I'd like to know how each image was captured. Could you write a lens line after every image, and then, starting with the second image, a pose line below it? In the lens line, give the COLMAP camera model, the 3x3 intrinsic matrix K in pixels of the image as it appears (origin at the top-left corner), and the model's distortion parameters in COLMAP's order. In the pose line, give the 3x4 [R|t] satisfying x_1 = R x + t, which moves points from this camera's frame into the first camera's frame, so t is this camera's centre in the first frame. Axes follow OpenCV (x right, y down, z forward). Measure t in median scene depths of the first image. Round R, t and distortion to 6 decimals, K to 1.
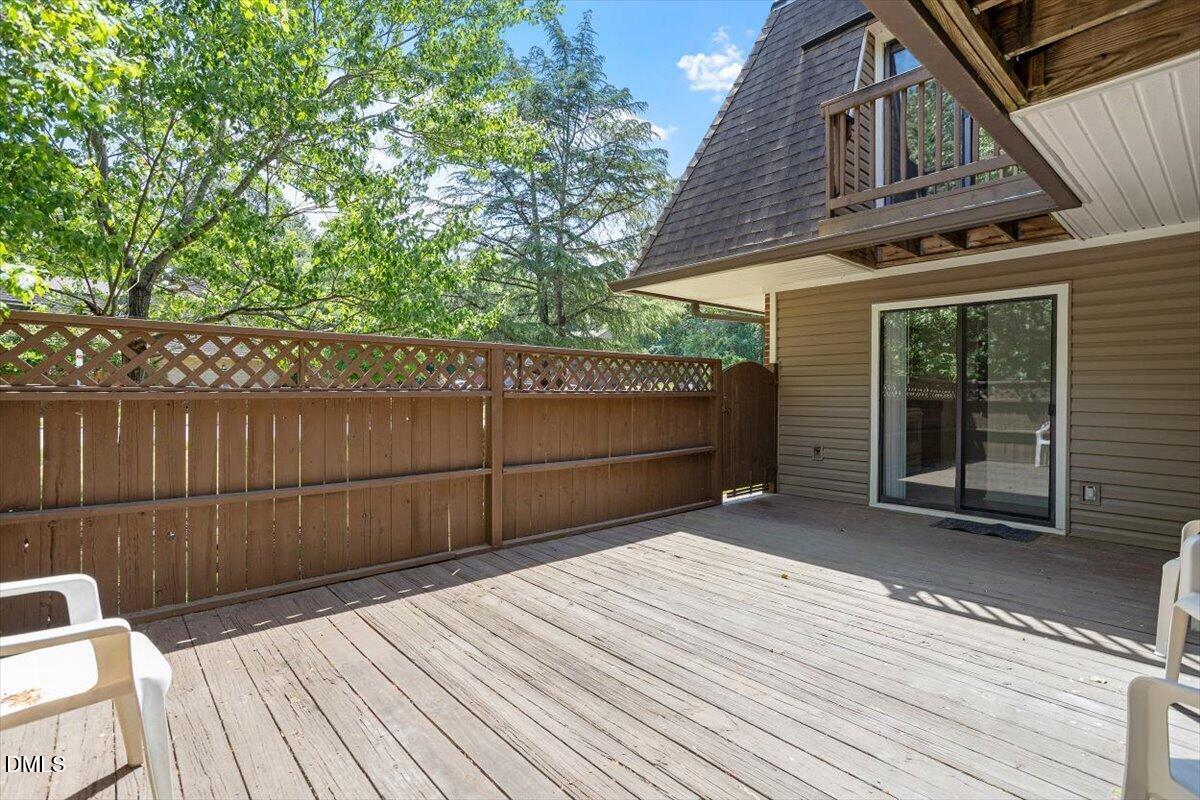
lens RADIAL K [[583.9, 0, 591.4], [0, 583.9, 393.1], [0, 0, 1]] dist [-0.060415, 0.032972]
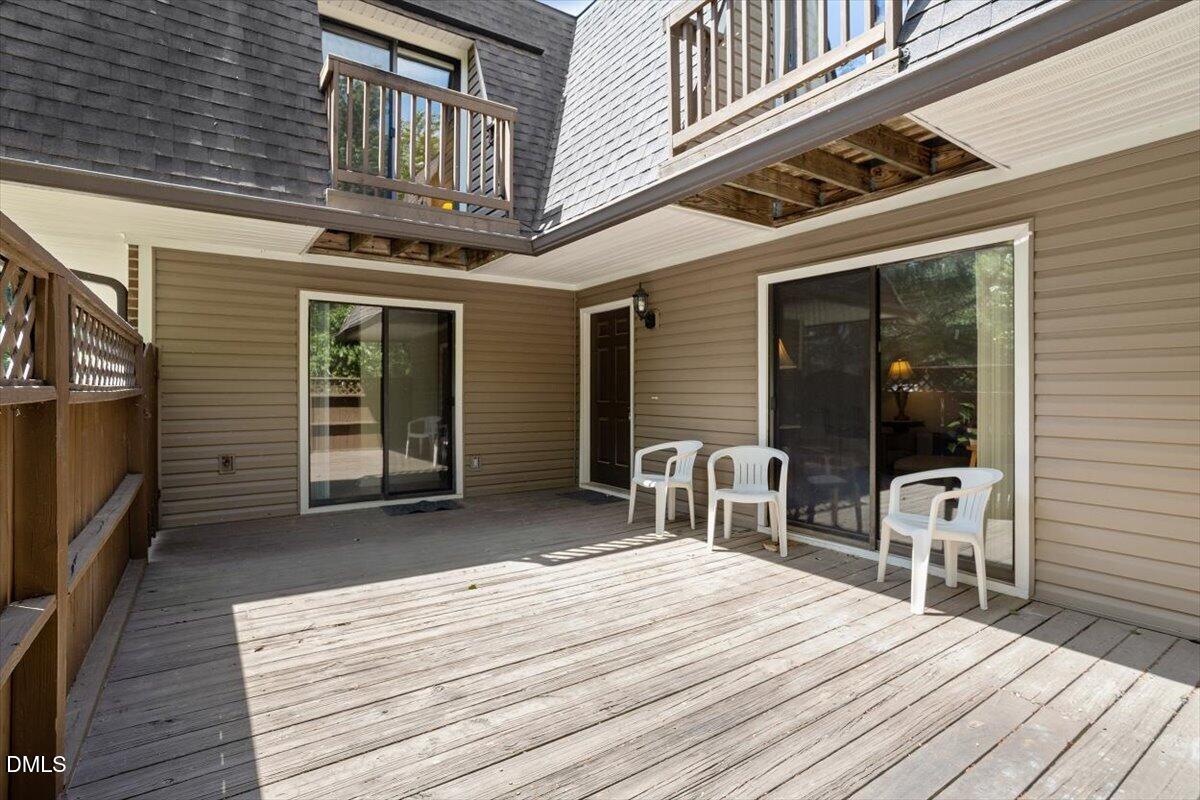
lens RADIAL K [[583.9, 0, 591.4], [0, 583.9, 393.1], [0, 0, 1]] dist [-0.060415, 0.032972]
pose [[0.106462, -0.010056, 0.994266, -0.616058], [0.001204, 0.999949, 0.009984, -0.003386], [-0.994316, 0.000134, 0.106469, 0.770277]]
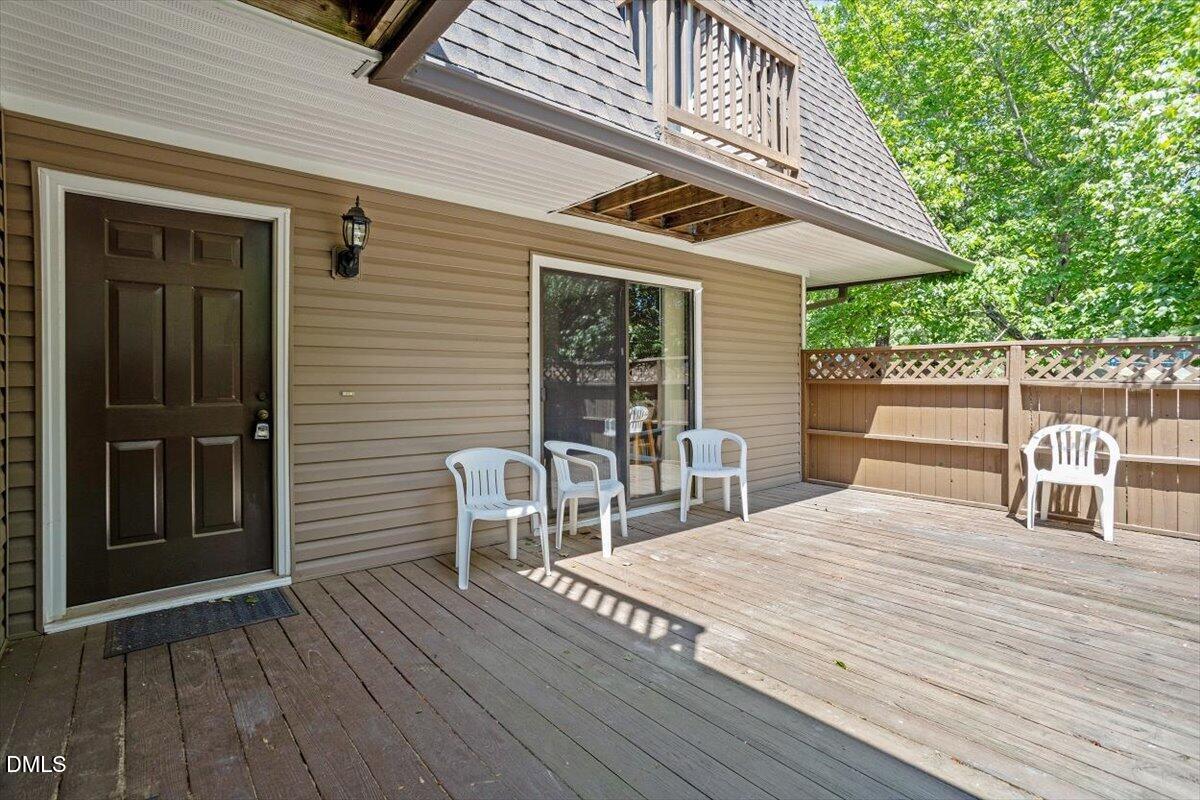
lens RADIAL K [[580.4, 0, 620.6], [0, 580.4, 371.8], [0, 0, 1]] dist [0.001213, 0.000323]
pose [[-0.999980, -0.001033, -0.006227, 0.629706], [-0.000931, 0.999866, -0.016316, 0.005256], [0.006243, -0.016310, -0.999847, 1.782876]]
